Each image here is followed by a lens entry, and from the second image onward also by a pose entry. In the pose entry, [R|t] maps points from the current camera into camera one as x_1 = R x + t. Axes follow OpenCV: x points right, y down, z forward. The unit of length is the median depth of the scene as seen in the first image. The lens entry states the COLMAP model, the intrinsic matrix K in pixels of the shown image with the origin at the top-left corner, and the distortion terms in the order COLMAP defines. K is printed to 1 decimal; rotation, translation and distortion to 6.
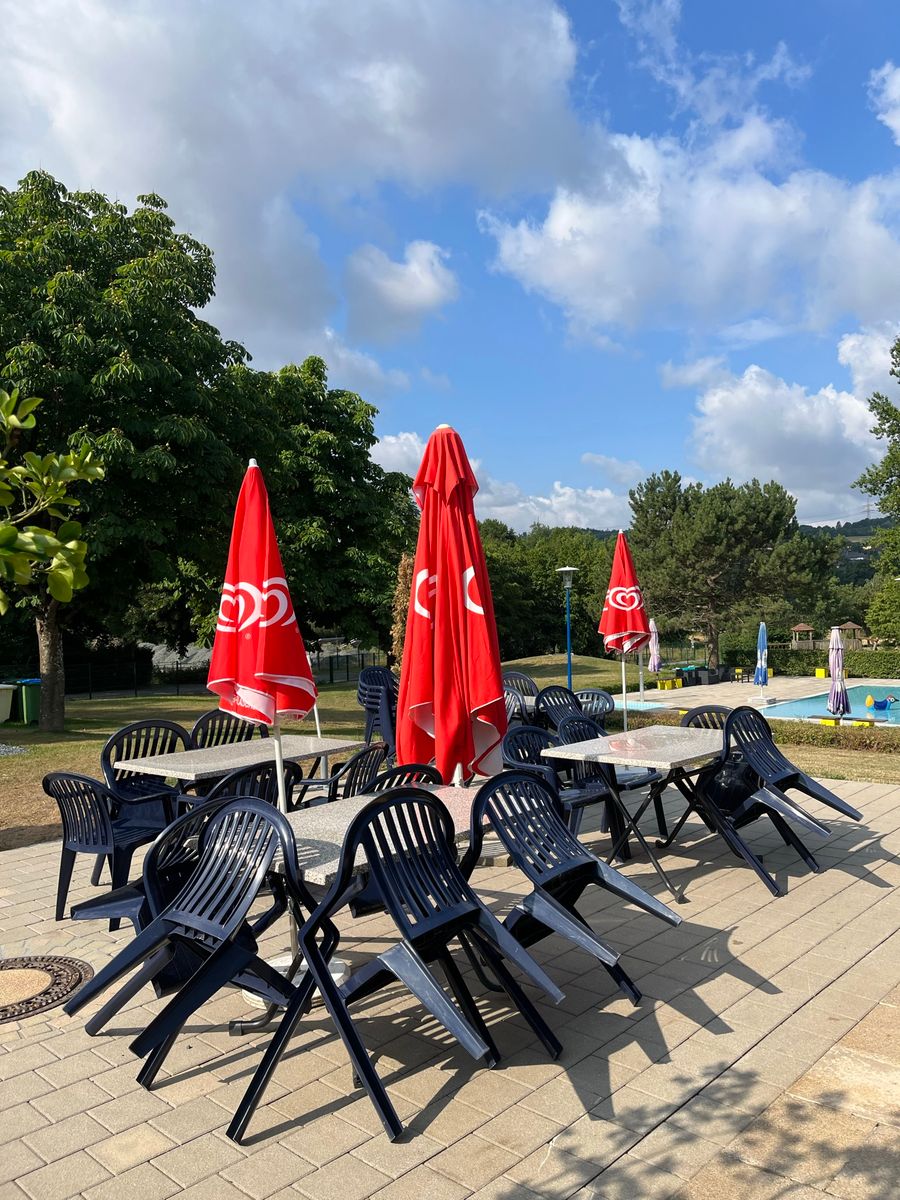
lens RADIAL K [[911.1, 0, 402.0], [0, 911.1, 600.6], [0, 0, 1]] dist [-0.177513, 0.003716]
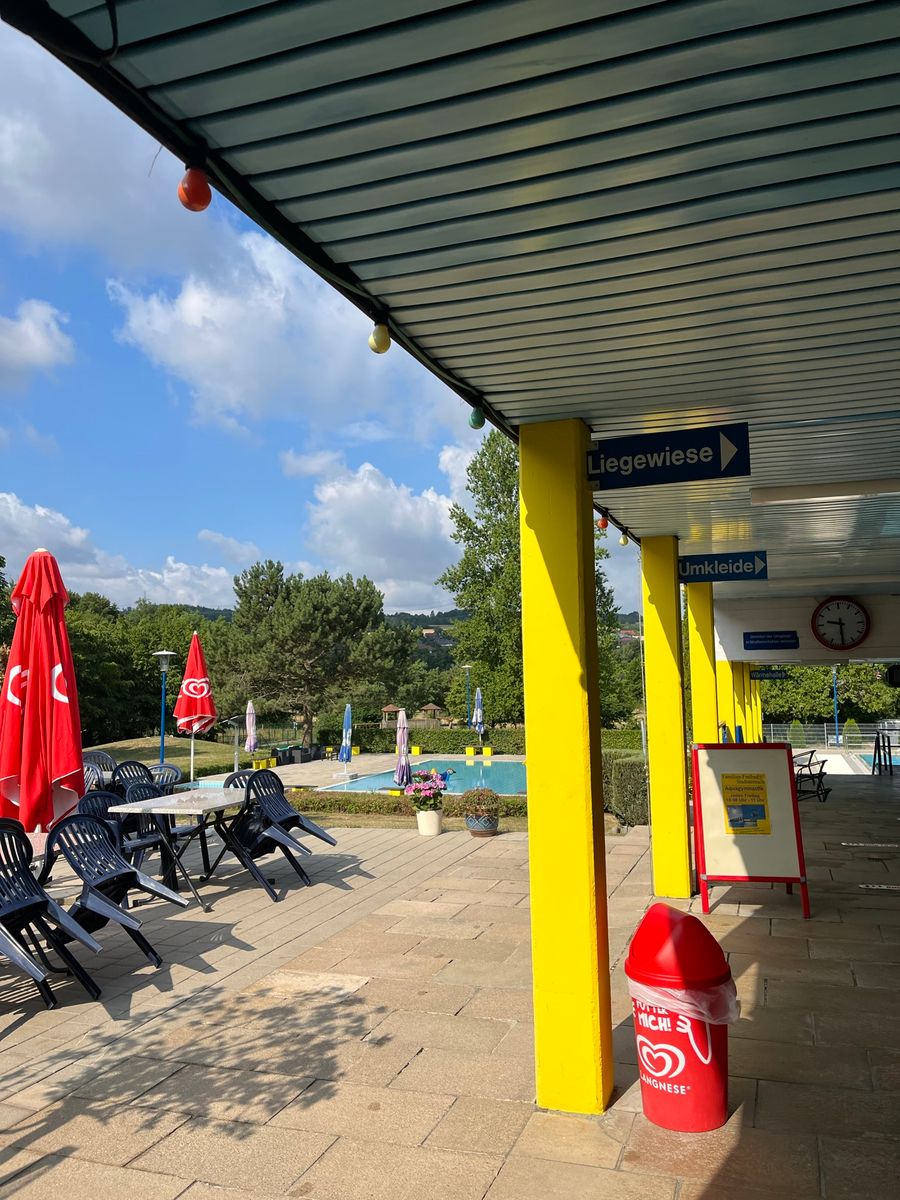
lens RADIAL K [[920.5, 0, 453.9], [0, 920.5, 561.9], [0, 0, 1]] dist [-0.008665, 0.009298]
pose [[0.890948, 0.062753, 0.449749, -0.005033], [-0.004855, 0.991666, -0.128748, -0.004669], [-0.454080, 0.112524, 0.883827, -0.105404]]
